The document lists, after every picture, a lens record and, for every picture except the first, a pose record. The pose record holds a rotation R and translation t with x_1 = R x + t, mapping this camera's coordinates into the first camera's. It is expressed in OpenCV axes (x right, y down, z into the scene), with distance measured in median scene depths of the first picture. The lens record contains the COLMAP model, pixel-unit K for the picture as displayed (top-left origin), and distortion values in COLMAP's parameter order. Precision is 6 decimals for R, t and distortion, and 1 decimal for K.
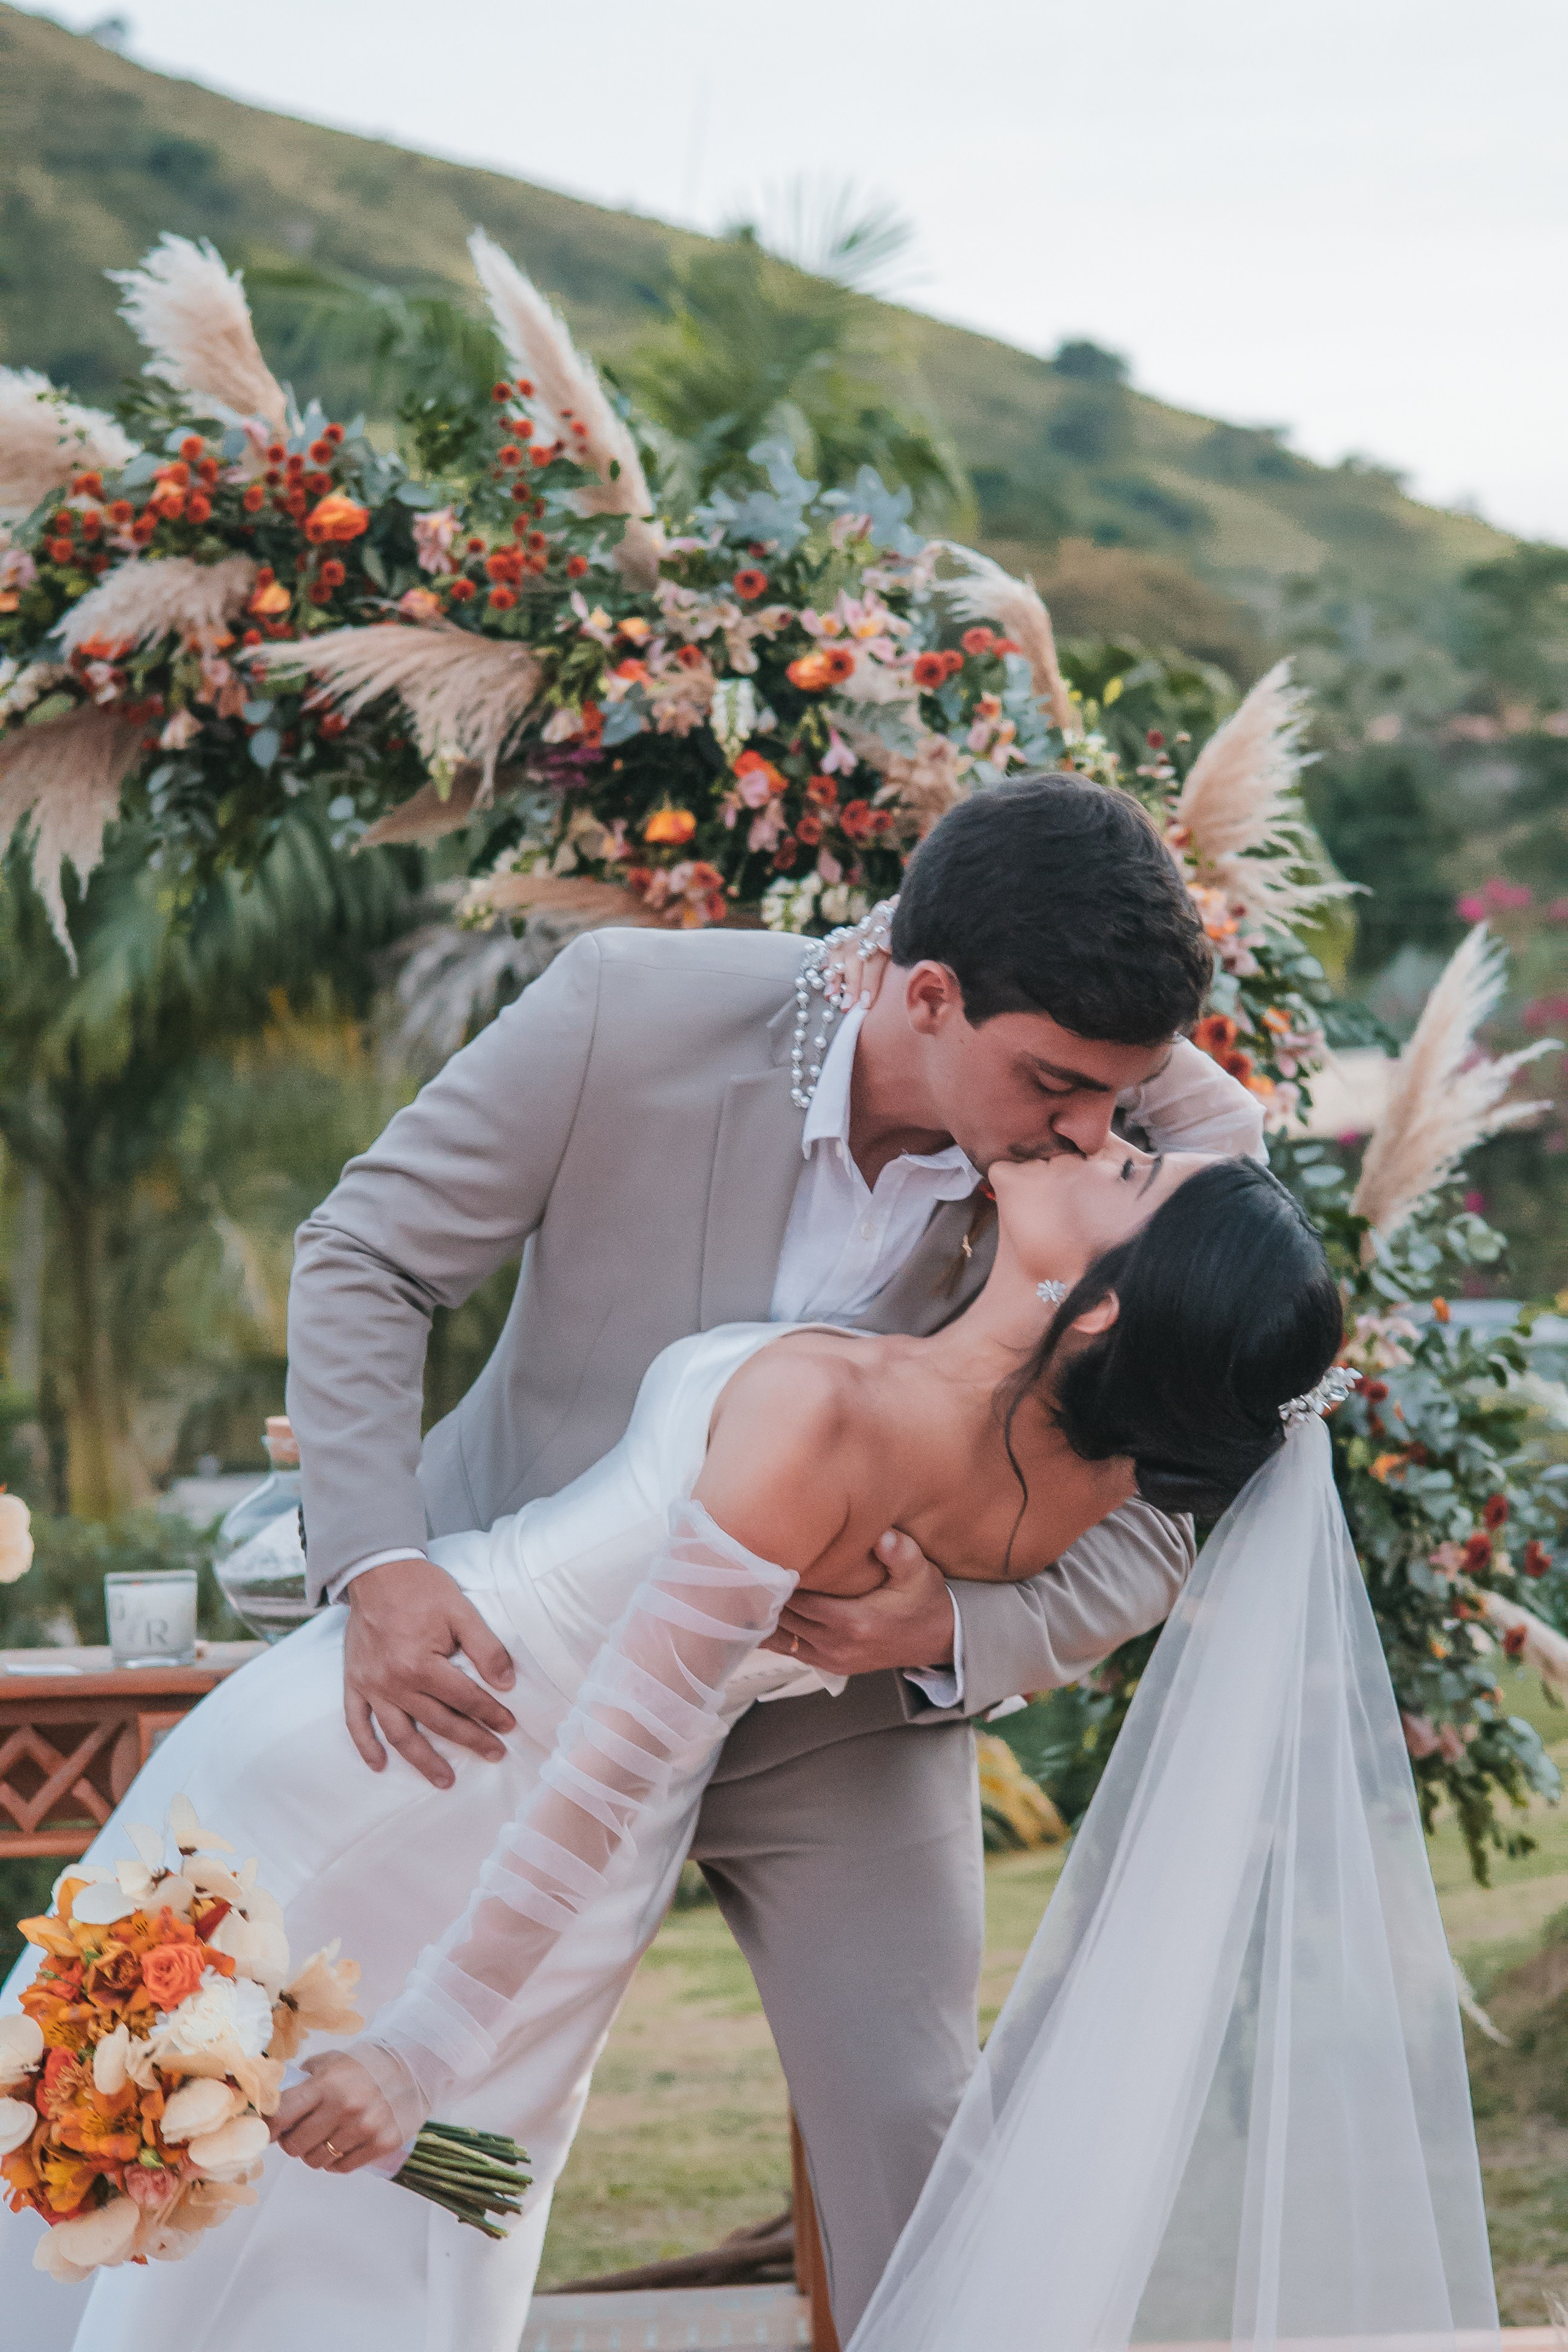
lens RADIAL K [[5276.3, 0, 758.2], [0, 5276.3, 1173.8], [0, 0, 1]] dist [0.044148, 0.107380]
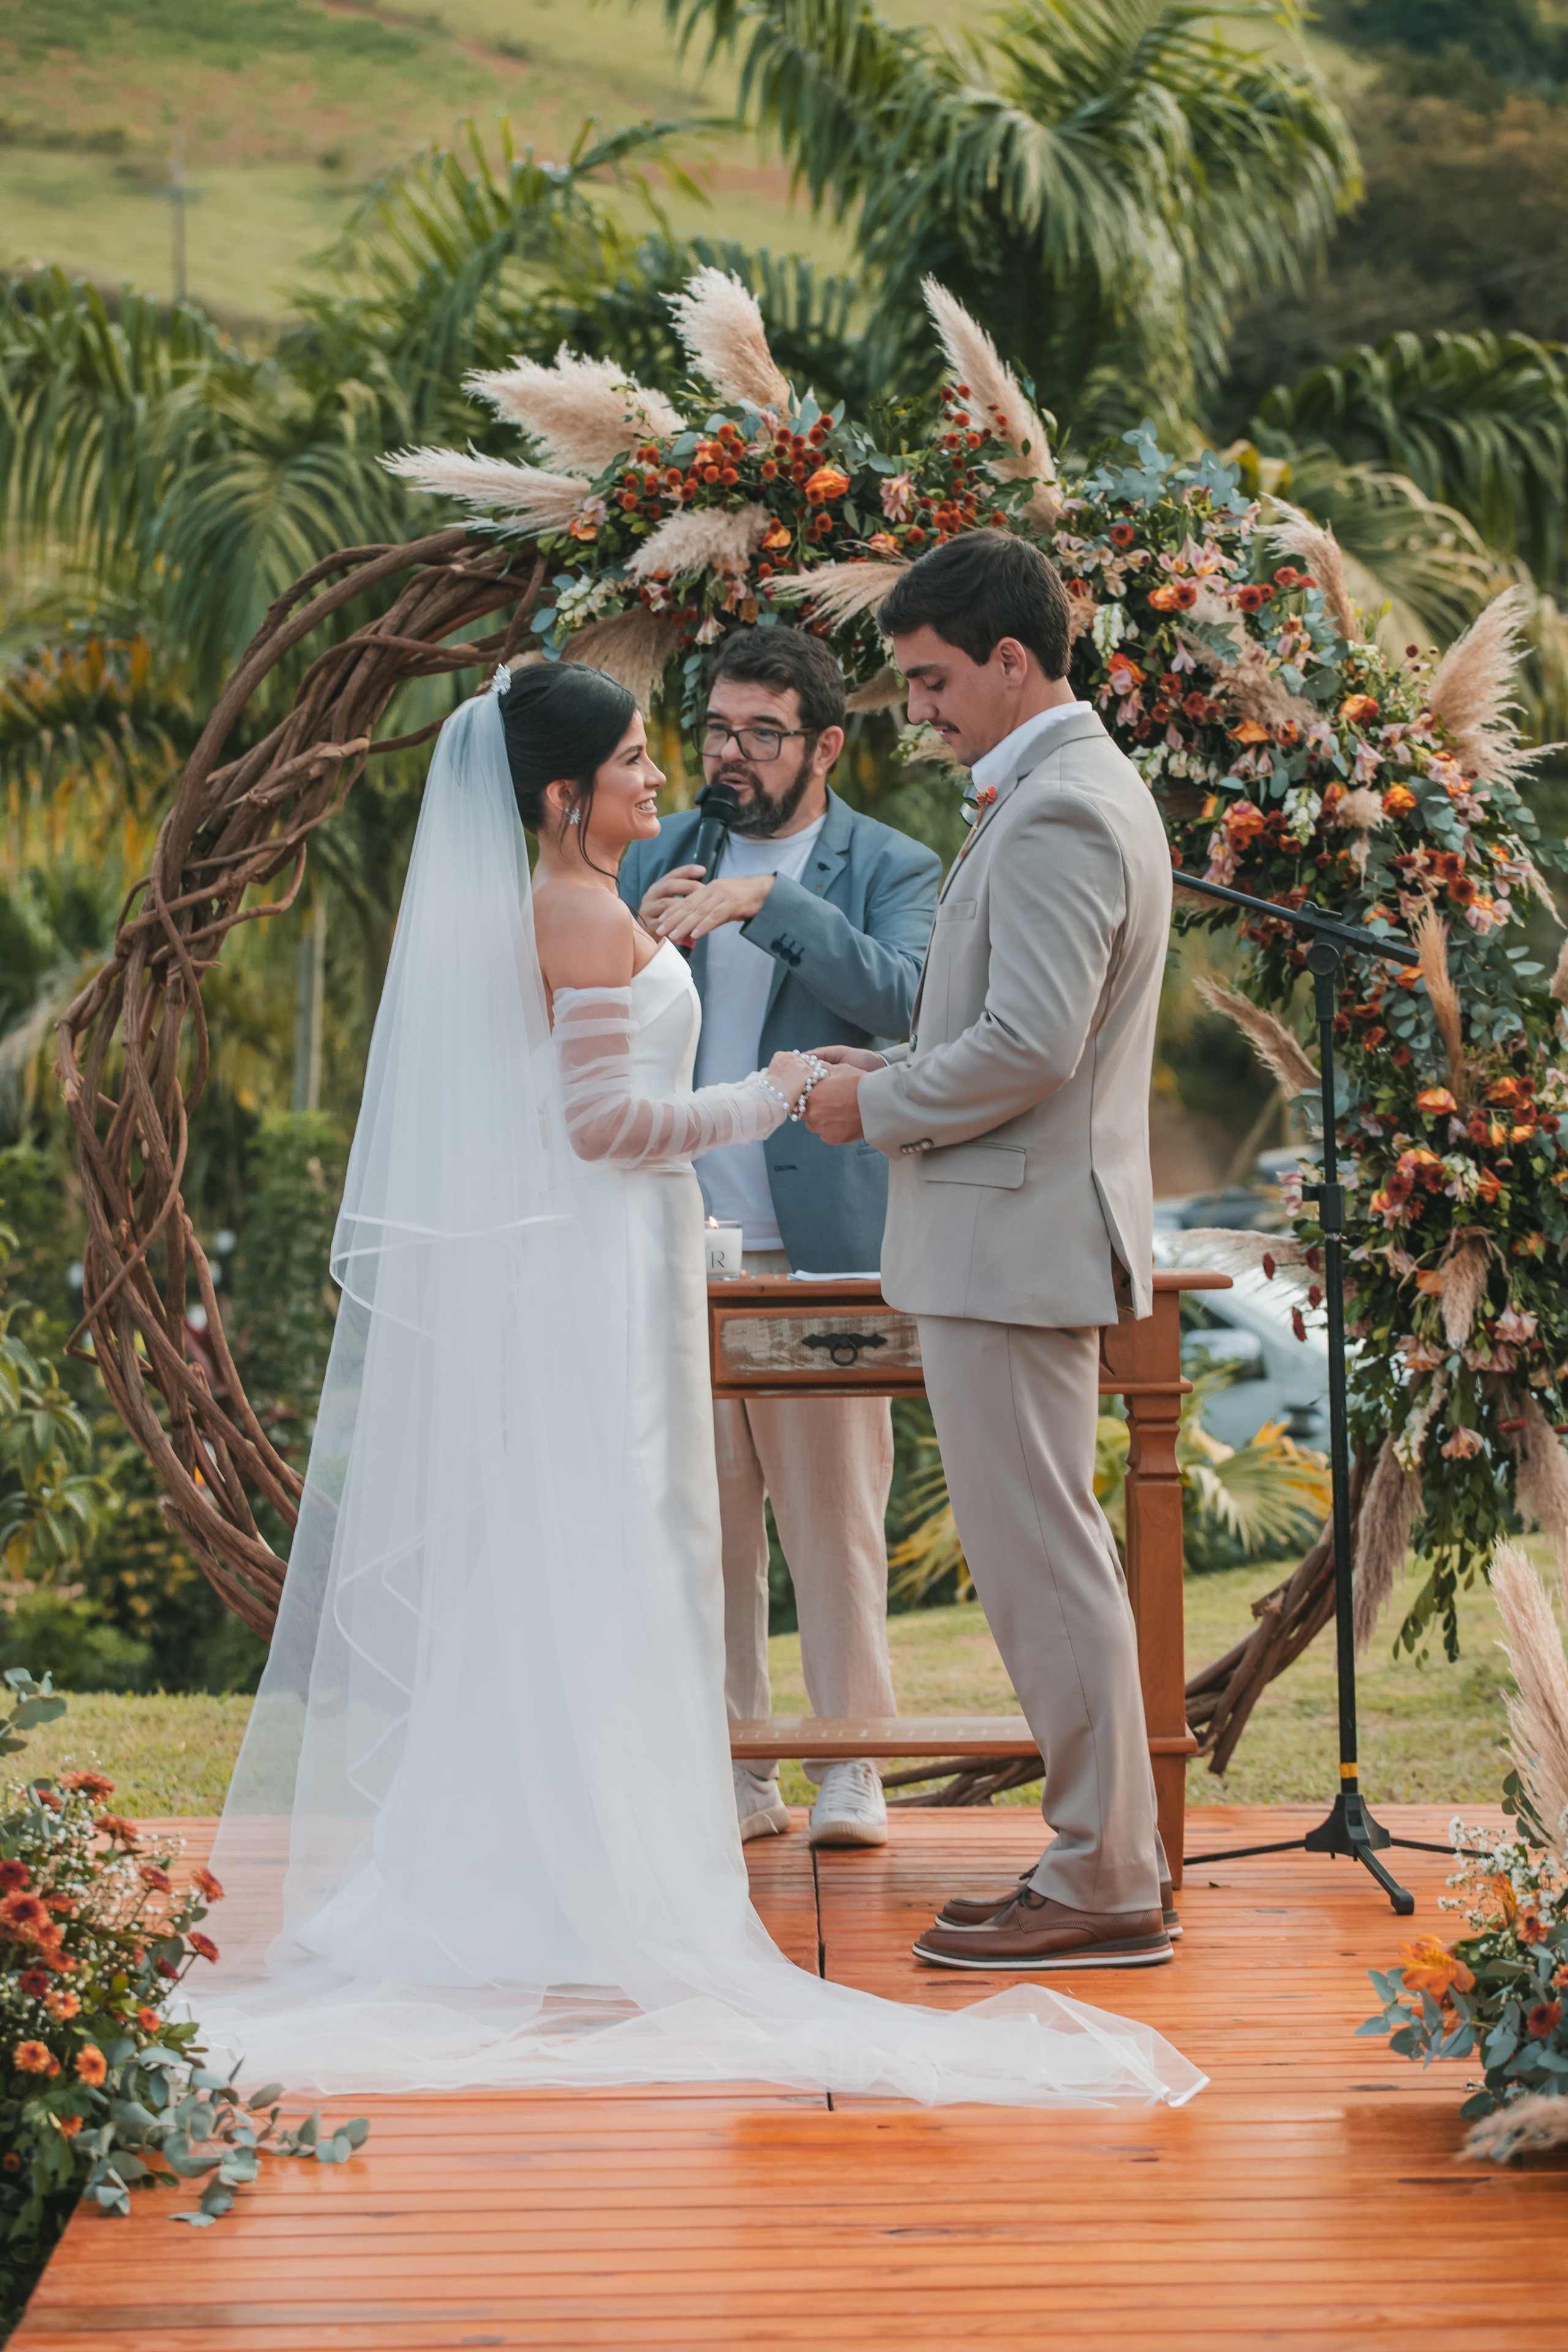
lens RADIAL K [[6852.4, 0, 784.0], [0, 6852.4, 1176.0], [0, 0, 1]] dist [0.074406, 0.373934]
pose [[0.998708, 0.022656, -0.045494, -0.004454], [-0.020630, 0.998795, 0.044521, -0.021398], [0.046448, -0.043525, 0.997972, -0.810912]]
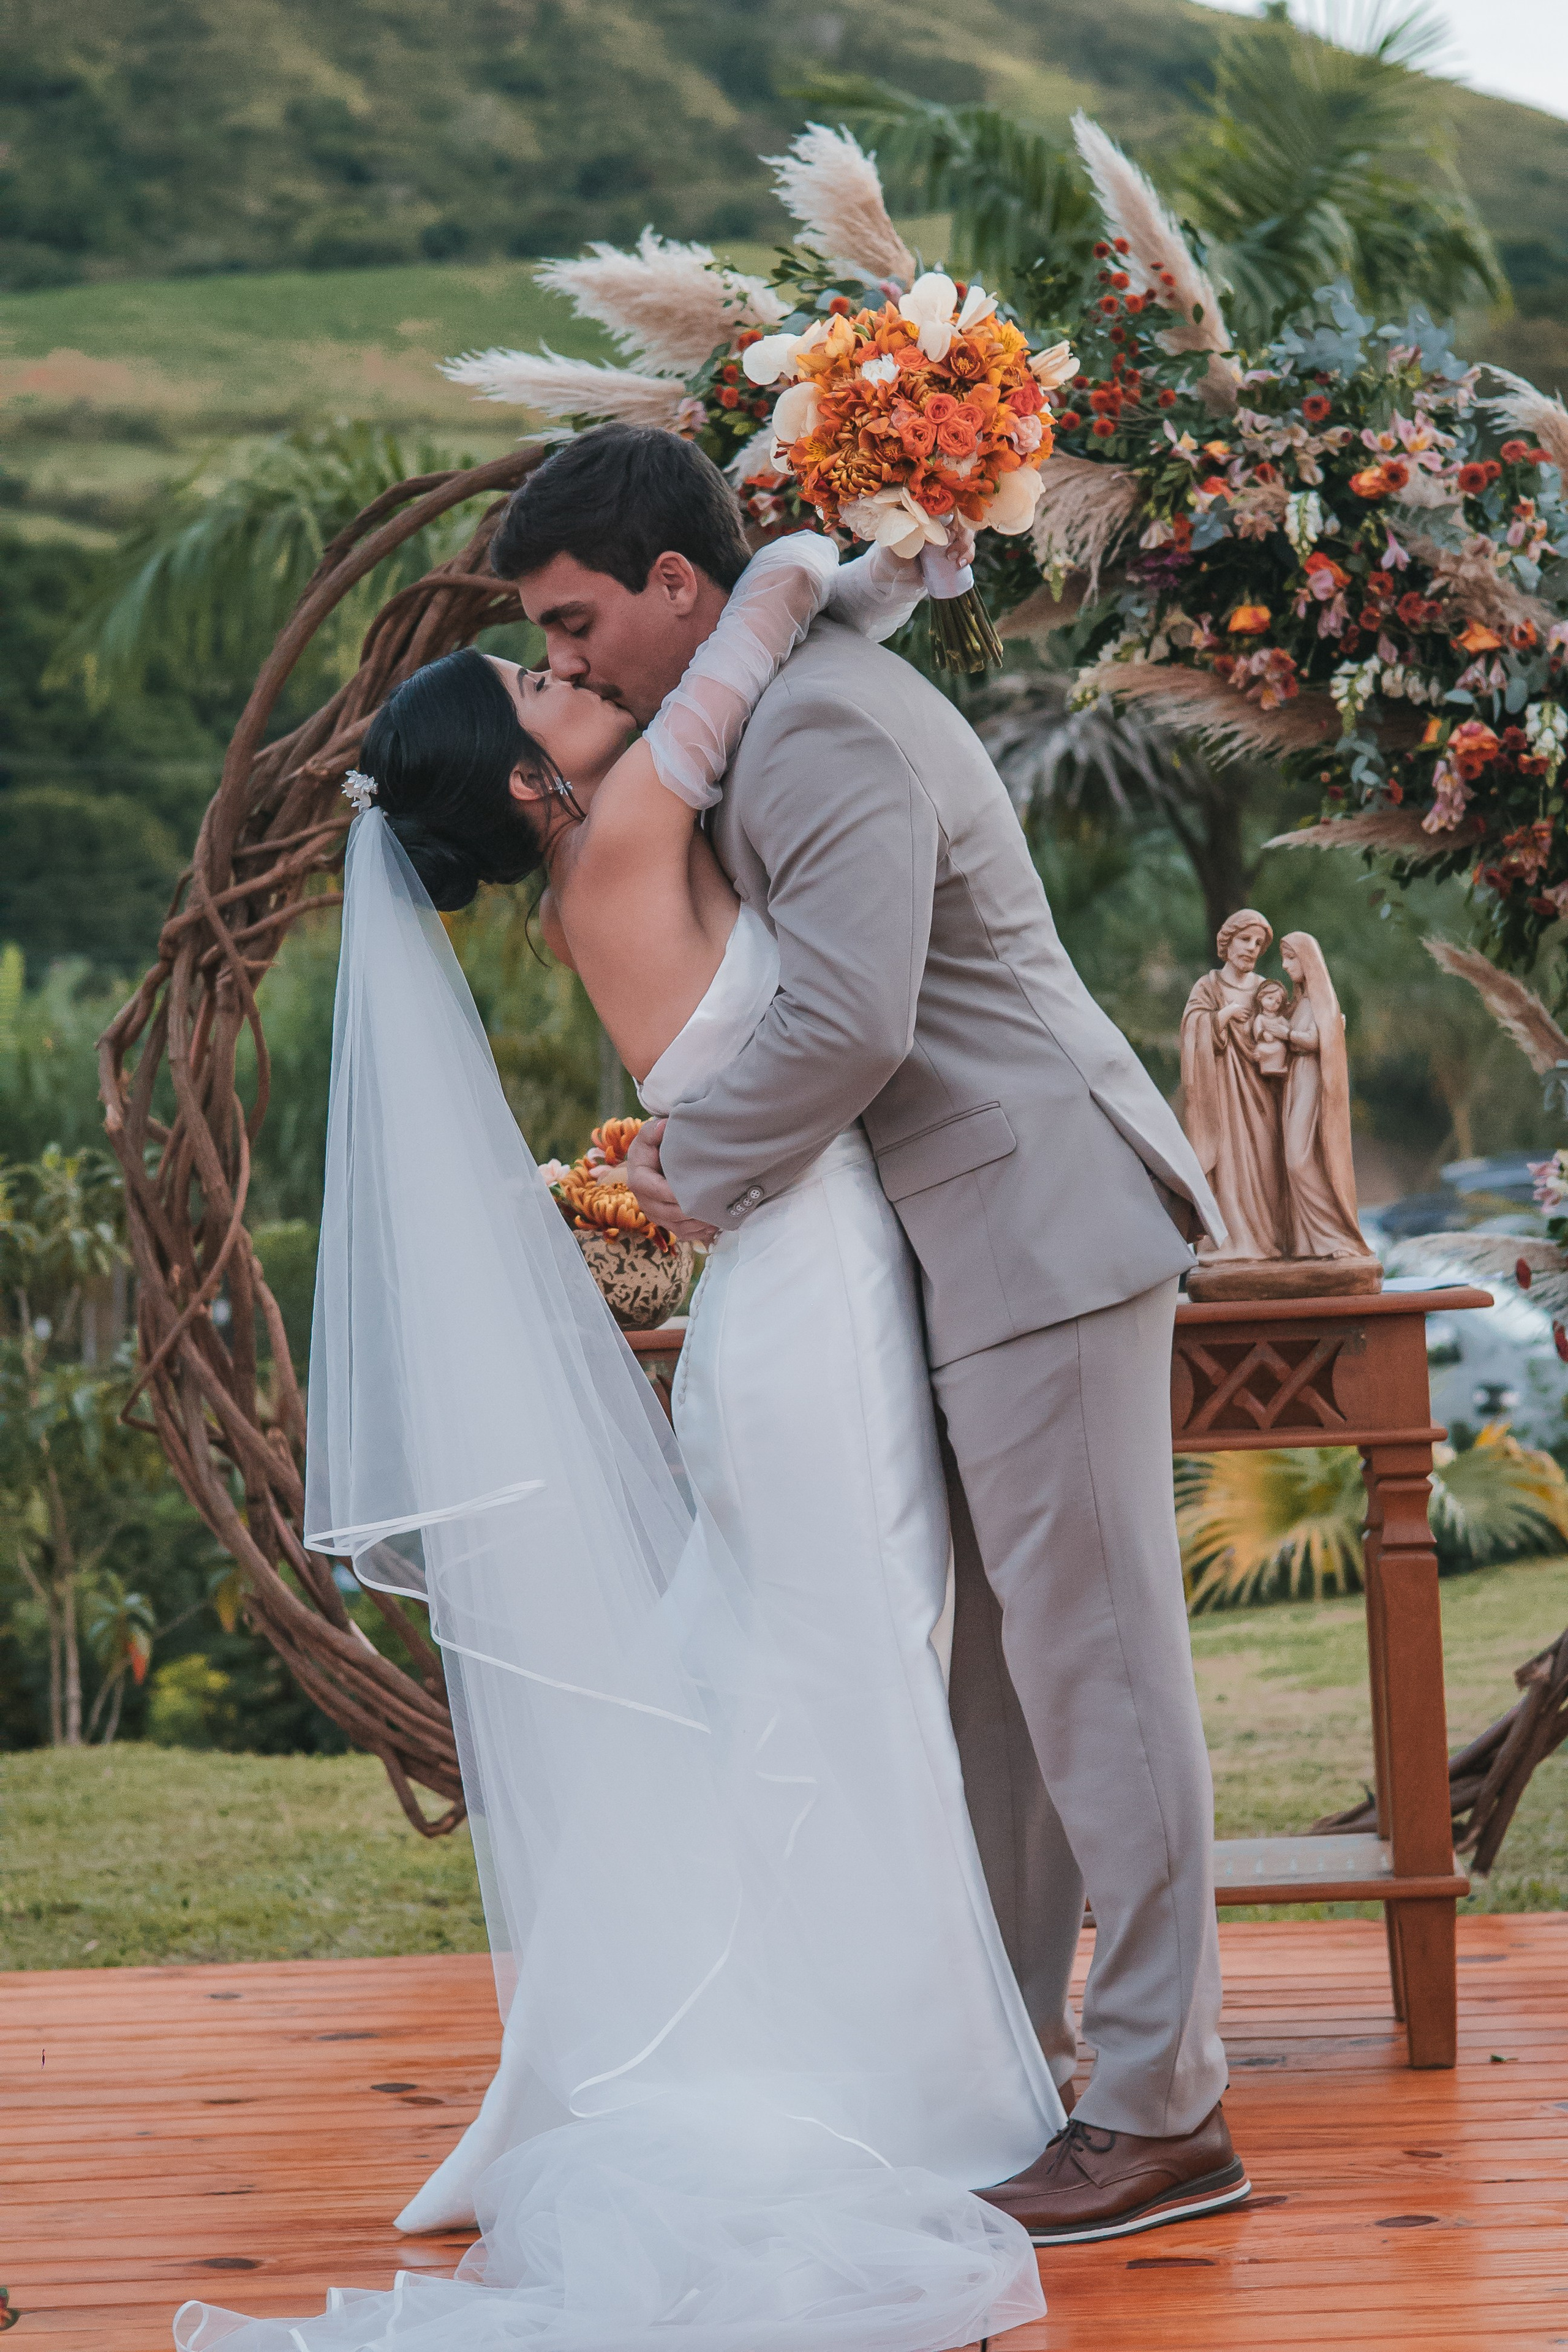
lens RADIAL K [[5276.3, 0, 758.2], [0, 5276.3, 1173.8], [0, 0, 1]] dist [0.044148, 0.107380]
pose [[0.994627, -0.013800, -0.102597, -0.006731], [0.017794, 0.999115, 0.038112, 0.010544], [0.101980, -0.039733, 0.993993, -0.179017]]
